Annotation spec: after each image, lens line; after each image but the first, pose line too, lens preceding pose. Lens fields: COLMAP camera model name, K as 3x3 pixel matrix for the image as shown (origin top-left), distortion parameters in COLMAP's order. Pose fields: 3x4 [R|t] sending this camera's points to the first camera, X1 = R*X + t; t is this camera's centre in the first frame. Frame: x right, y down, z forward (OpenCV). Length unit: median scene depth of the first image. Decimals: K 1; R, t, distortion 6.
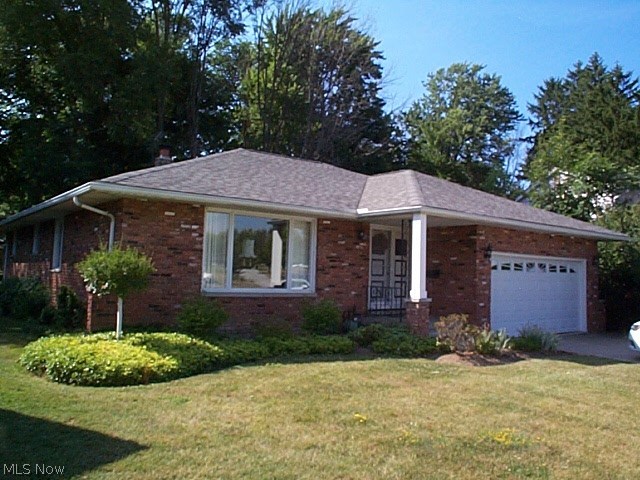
lens RADIAL K [[559.8, 0, 317.7], [0, 559.8, 229.4], [0, 0, 1]] dist [-0.119853, 0.174112]
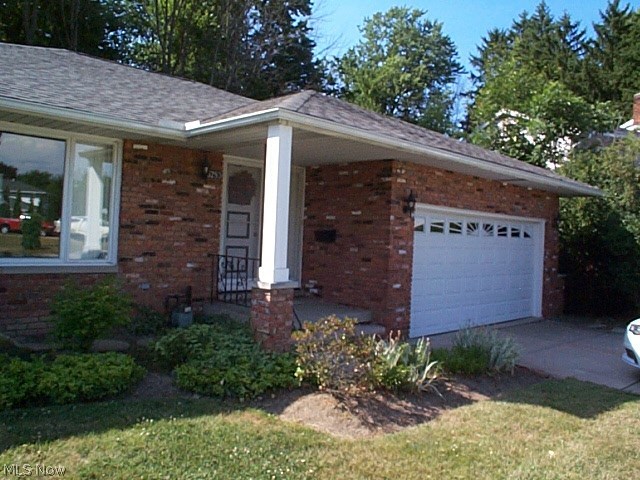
lens RADIAL K [[551.6, 0, 314.6], [0, 551.6, 222.1], [0, 0, 1]] dist [-0.132110, 0.192847]
pose [[0.995085, 0.016072, 0.097714, 0.038466], [-0.021745, 0.998122, 0.057269, 0.007898], [-0.096610, -0.059112, 0.993565, 0.107344]]
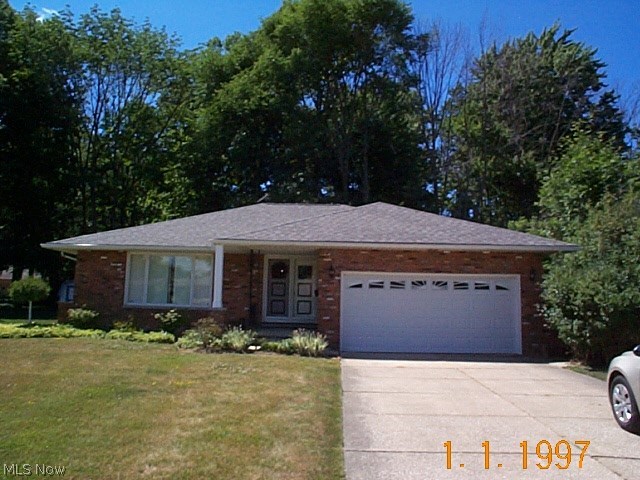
lens RADIAL K [[551.6, 0, 314.6], [0, 551.6, 222.1], [0, 0, 1]] dist [-0.132110, 0.192847]
pose [[0.754791, -0.109264, -0.646801, 0.286979], [0.050814, 0.992806, -0.108416, 0.016712], [0.653994, 0.048965, 0.754914, 0.031180]]
